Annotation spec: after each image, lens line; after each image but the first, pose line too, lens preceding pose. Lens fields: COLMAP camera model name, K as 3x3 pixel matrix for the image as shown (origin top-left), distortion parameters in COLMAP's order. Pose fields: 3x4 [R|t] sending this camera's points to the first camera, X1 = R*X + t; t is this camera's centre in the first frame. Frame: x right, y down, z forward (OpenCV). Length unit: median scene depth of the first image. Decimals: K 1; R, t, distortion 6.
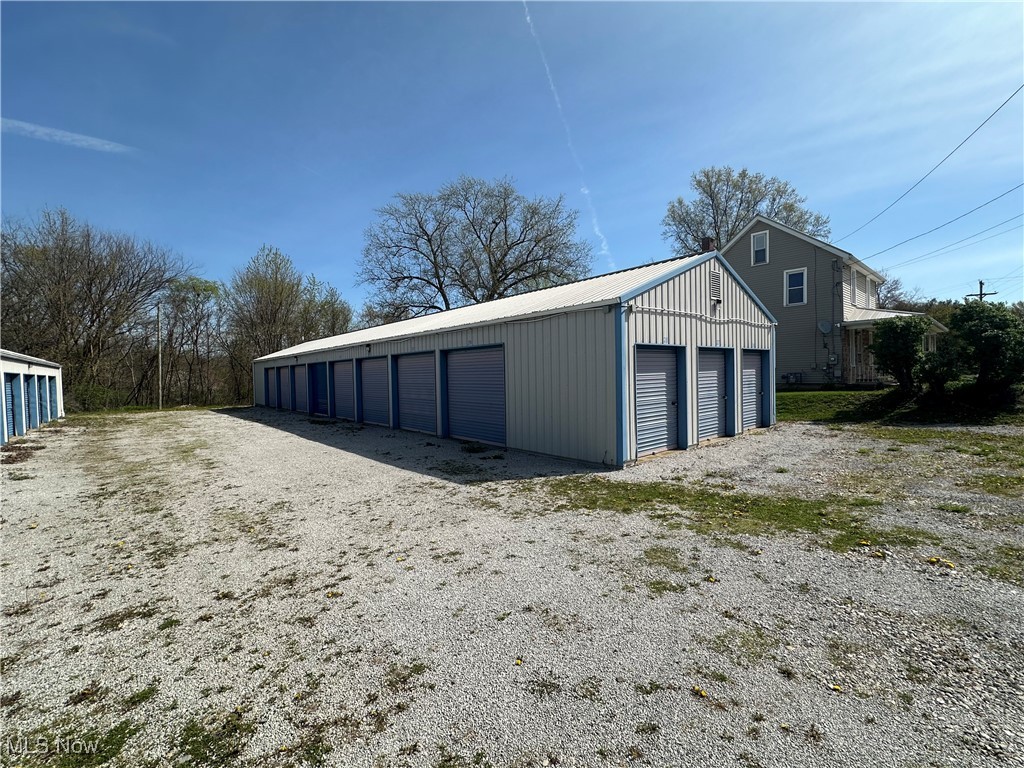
lens RADIAL K [[441.2, 0, 509.6], [0, 441.2, 381.9], [0, 0, 1]] dist [-0.000053, 0.000494]
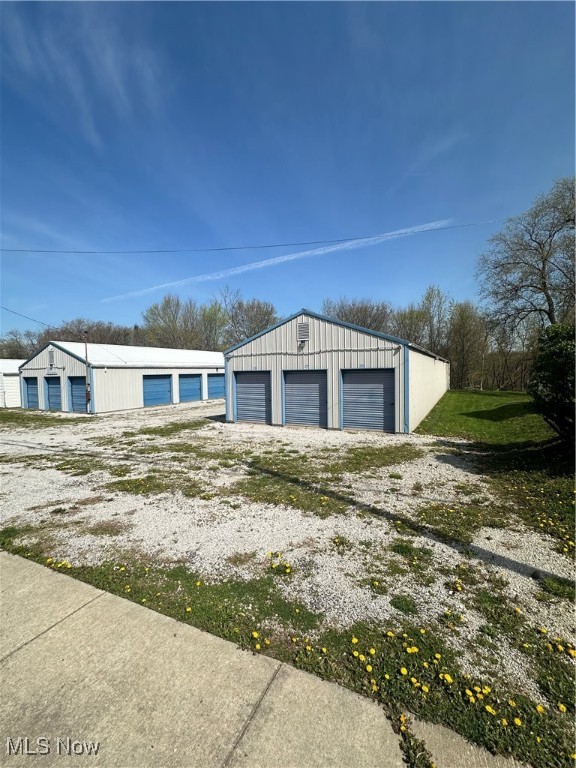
lens RADIAL K [[330.9, 0, 285.4], [0, 330.9, 385.3], [0, 0, 1]] dist [-0.000053, 0.000494]
pose [[0.345449, 0.055222, -0.936811, 3.905691], [-0.011870, 0.998444, 0.054478, -0.218020], [0.938362, -0.007699, 0.345567, 1.273423]]
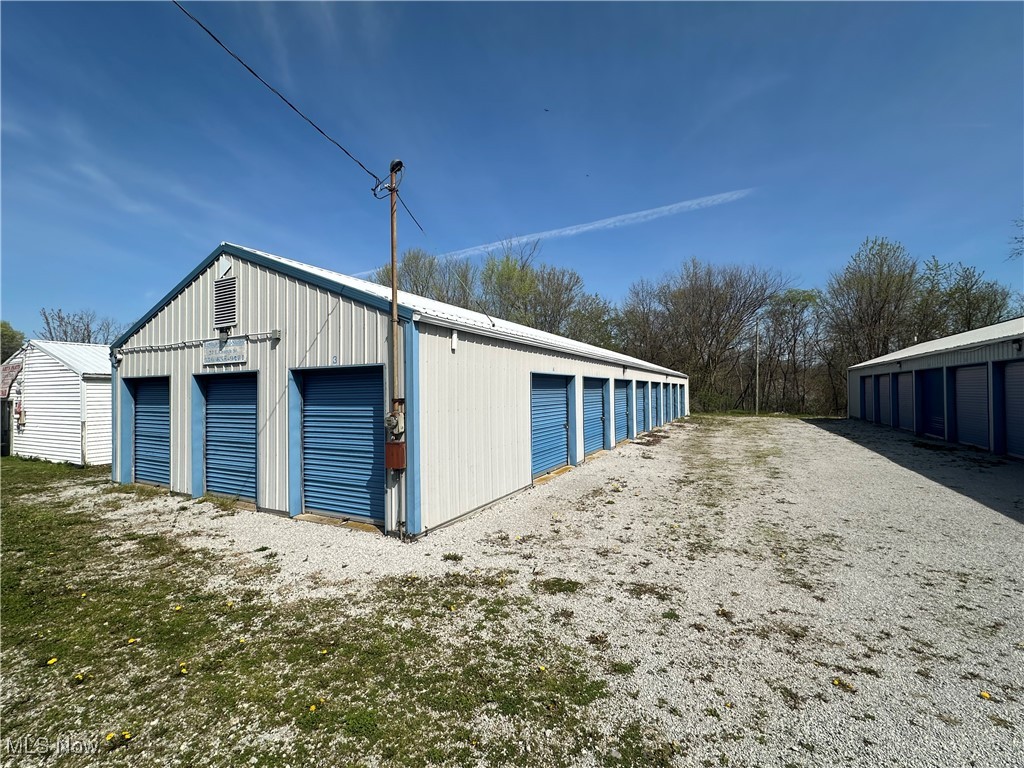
lens RADIAL K [[441.2, 0, 530.7], [0, 441.2, 384.1], [0, 0, 1]] dist [-0.000053, 0.000494]
pose [[0.374761, 0.005938, -0.927102, 0.056801], [-0.019164, 0.999815, -0.001343, -0.005827], [0.926923, 0.018270, 0.374806, 0.153015]]
